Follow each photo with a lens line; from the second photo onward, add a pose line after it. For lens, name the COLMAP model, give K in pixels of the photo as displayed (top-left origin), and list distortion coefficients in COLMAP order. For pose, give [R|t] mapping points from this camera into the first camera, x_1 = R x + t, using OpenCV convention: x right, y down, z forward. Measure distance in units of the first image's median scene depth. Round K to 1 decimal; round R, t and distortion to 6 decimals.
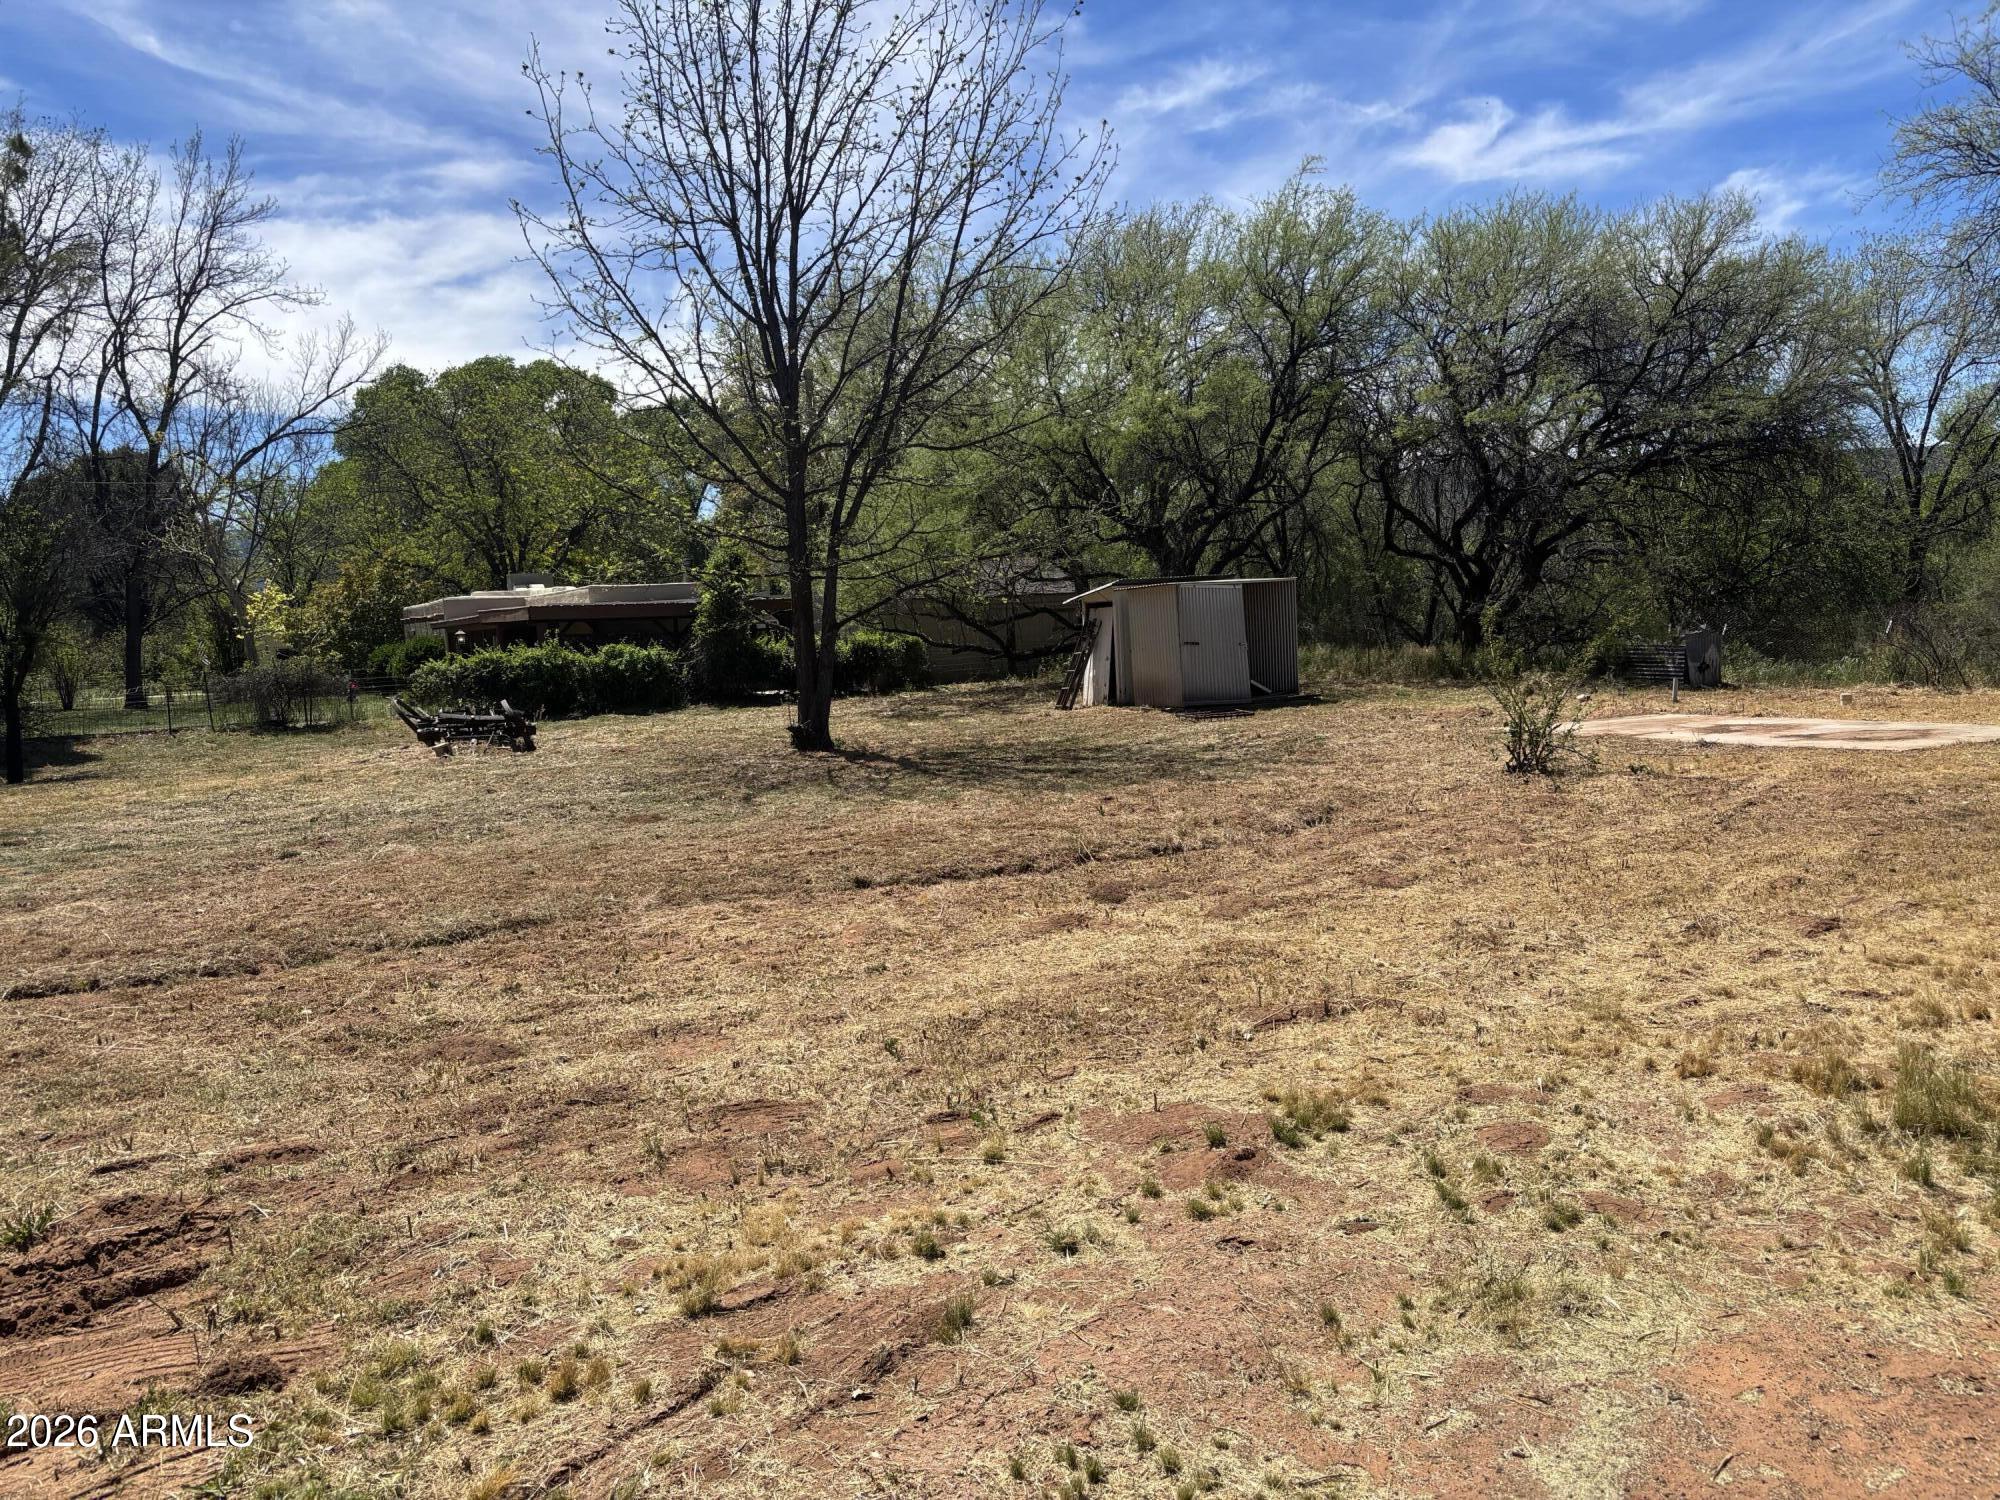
lens RADIAL K [[1518.0, 0, 1005.7], [0, 1518.0, 743.6], [0, 0, 1]] dist [0.060557, -0.064571]
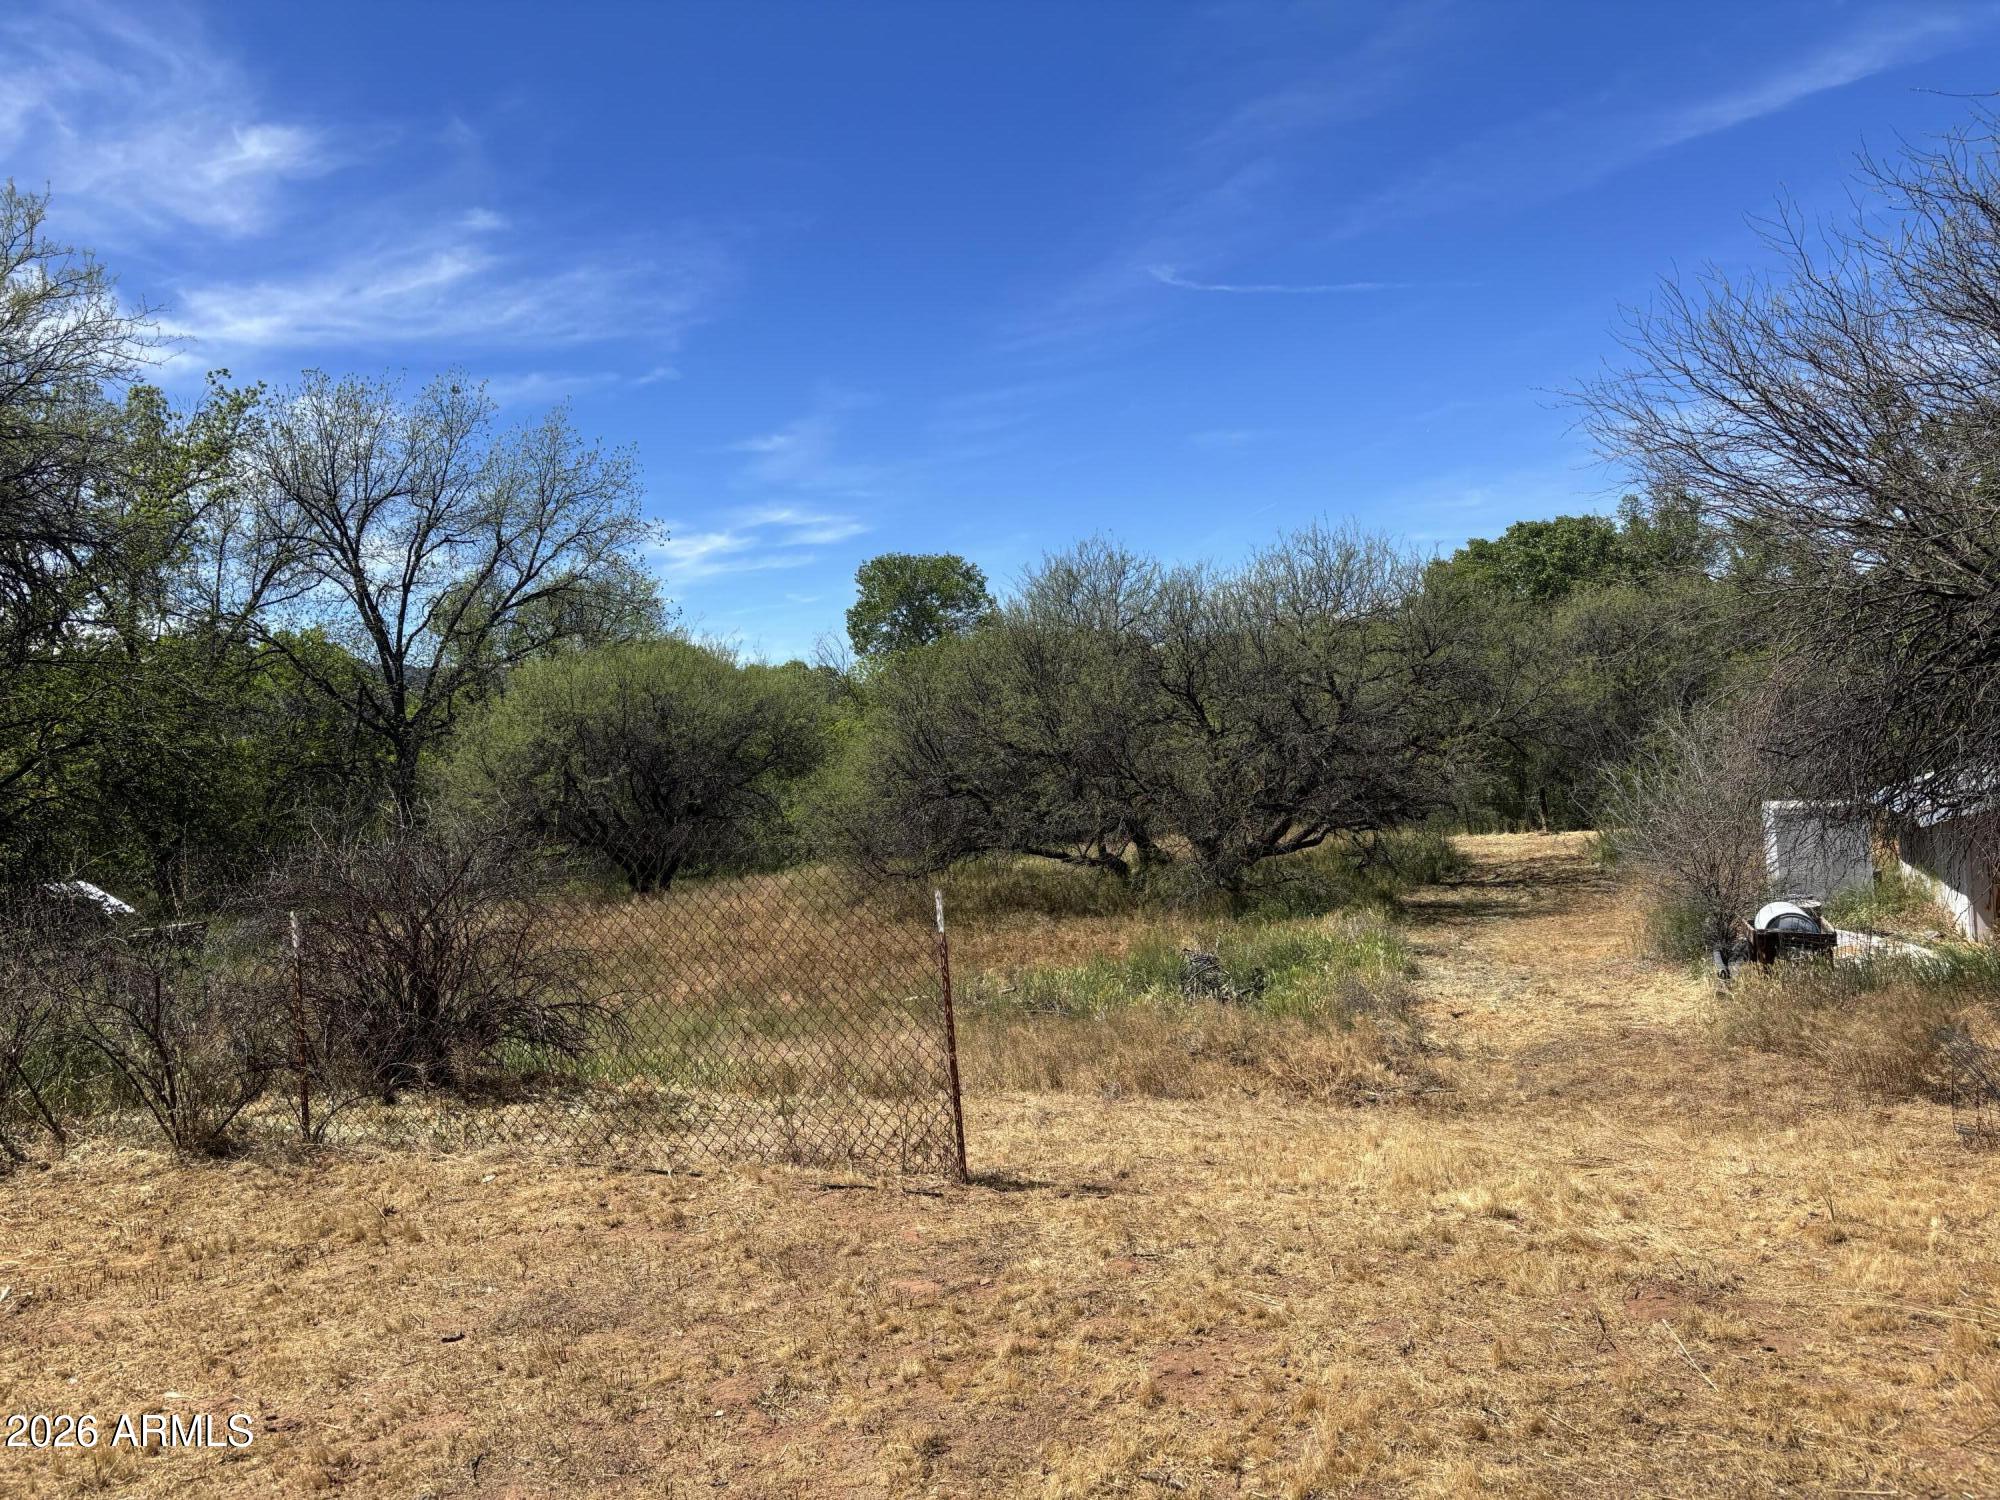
lens RADIAL K [[1518.0, 0, 1005.7], [0, 1518.0, 743.6], [0, 0, 1]] dist [0.060557, -0.064571]
pose [[0.658731, 0.017238, 0.752181, 1.201394], [0.087892, 0.991129, -0.099687, -0.147186], [-0.747227, 0.131778, 0.651373, 1.405498]]
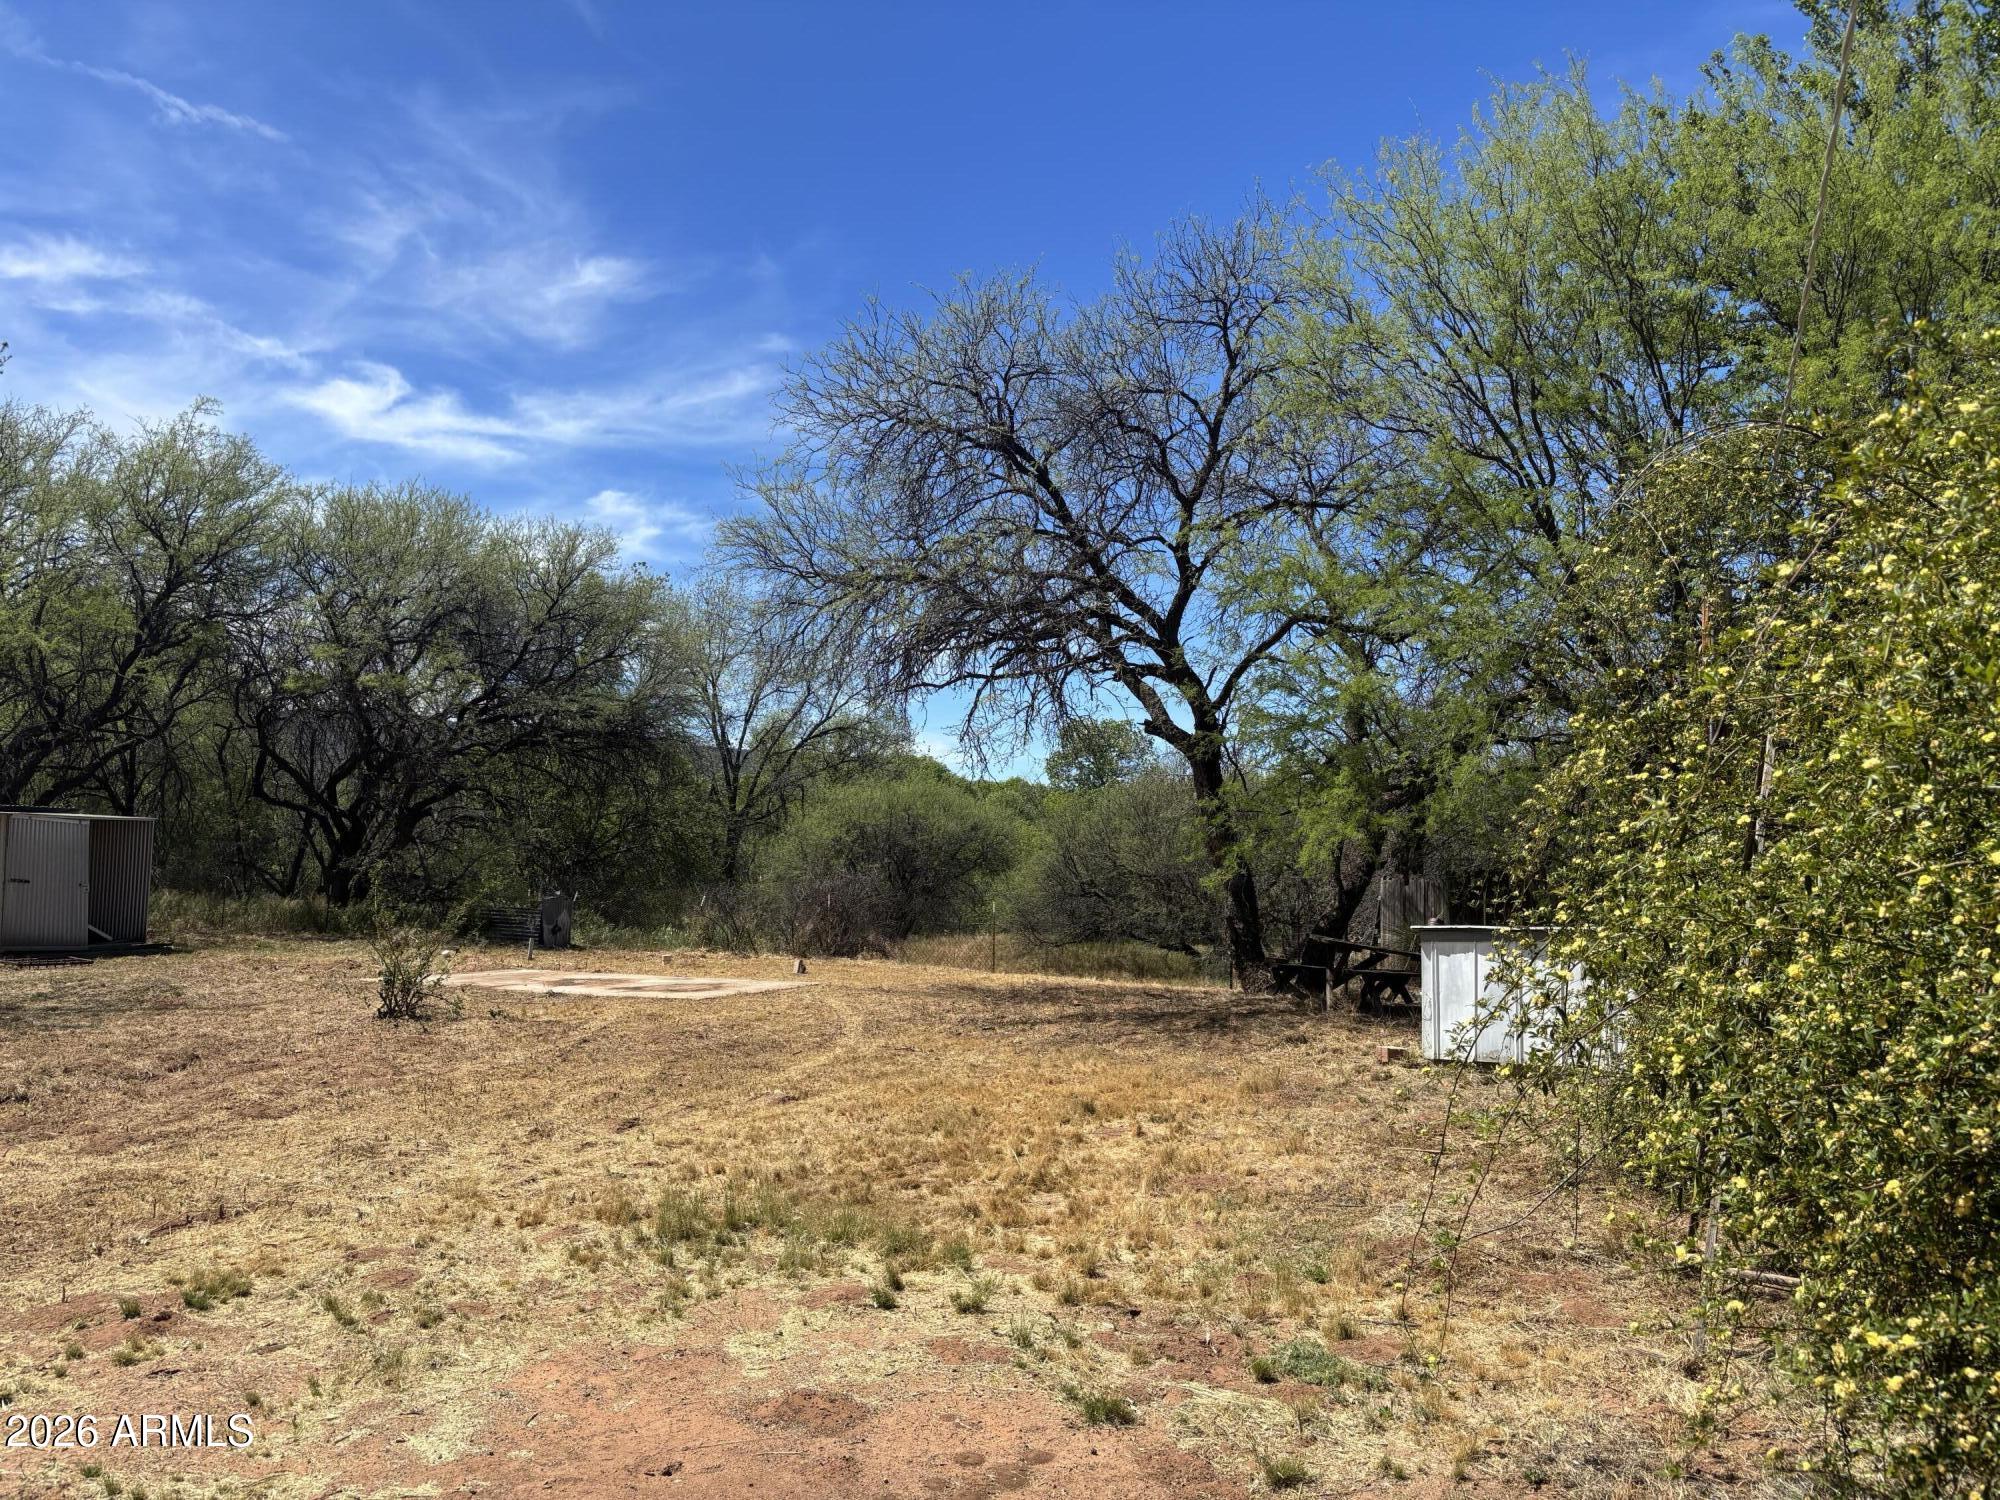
lens RADIAL K [[1518.0, 0, 1005.7], [0, 1518.0, 743.6], [0, 0, 1]] dist [0.060557, -0.064571]
pose [[0.756988, 0.117158, 0.642840, -0.071661], [-0.006875, 0.985168, -0.171453, 0.013556], [-0.653392, 0.125368, 0.746566, -0.159720]]
